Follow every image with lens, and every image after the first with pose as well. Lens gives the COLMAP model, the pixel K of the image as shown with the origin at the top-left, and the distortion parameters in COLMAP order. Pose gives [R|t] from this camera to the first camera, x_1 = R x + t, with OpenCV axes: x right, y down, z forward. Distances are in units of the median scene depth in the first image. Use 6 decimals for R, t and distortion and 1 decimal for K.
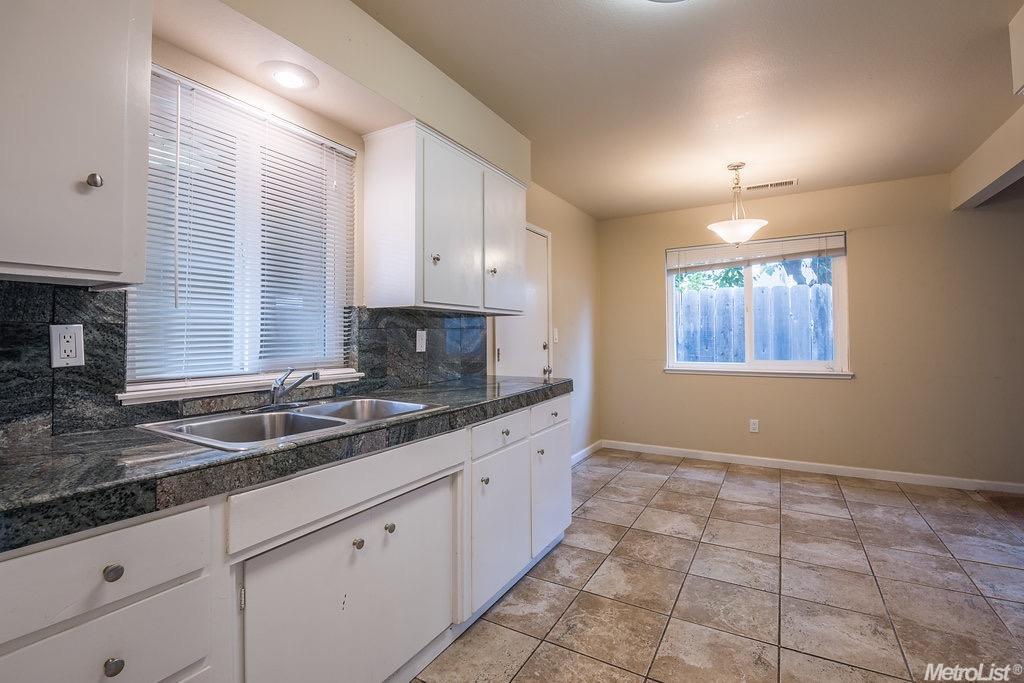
lens RADIAL K [[460.4, 0, 511.1], [0, 460.4, 328.6], [0, 0, 1]] dist [0.000578, -0.011480]
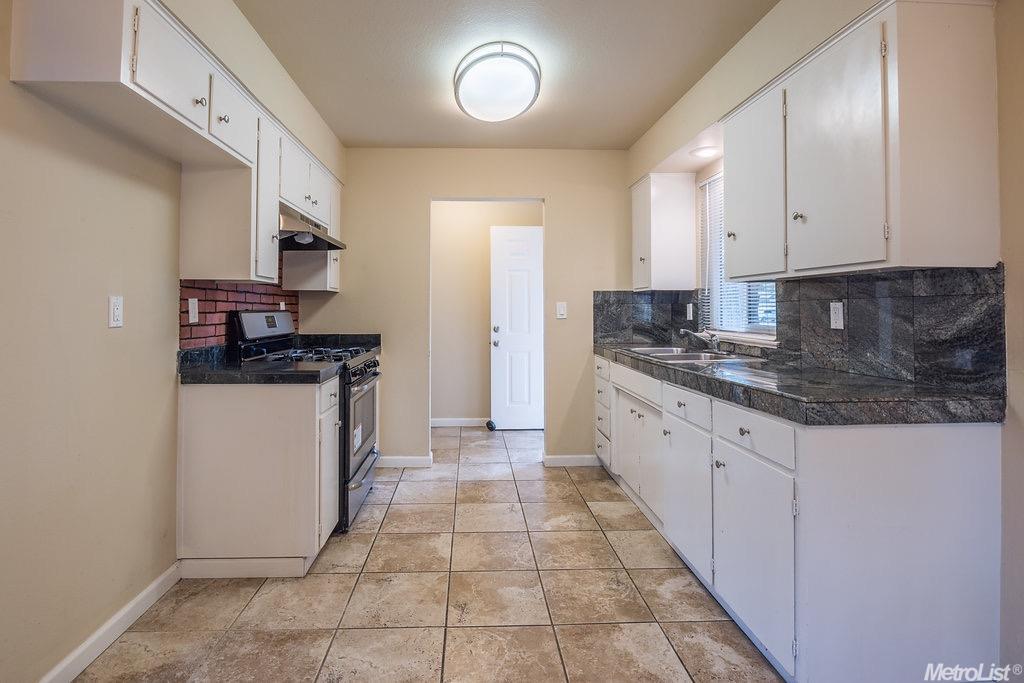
lens RADIAL K [[500.5, 0, 487.6], [0, 500.5, 300.2], [0, 0, 1]] dist [0.003423, -0.014846]
pose [[-0.844415, -0.002404, -0.535684, 0.712812], [0.014326, 0.999531, -0.027068, 0.014424], [0.535498, -0.030531, -0.843985, 1.294604]]
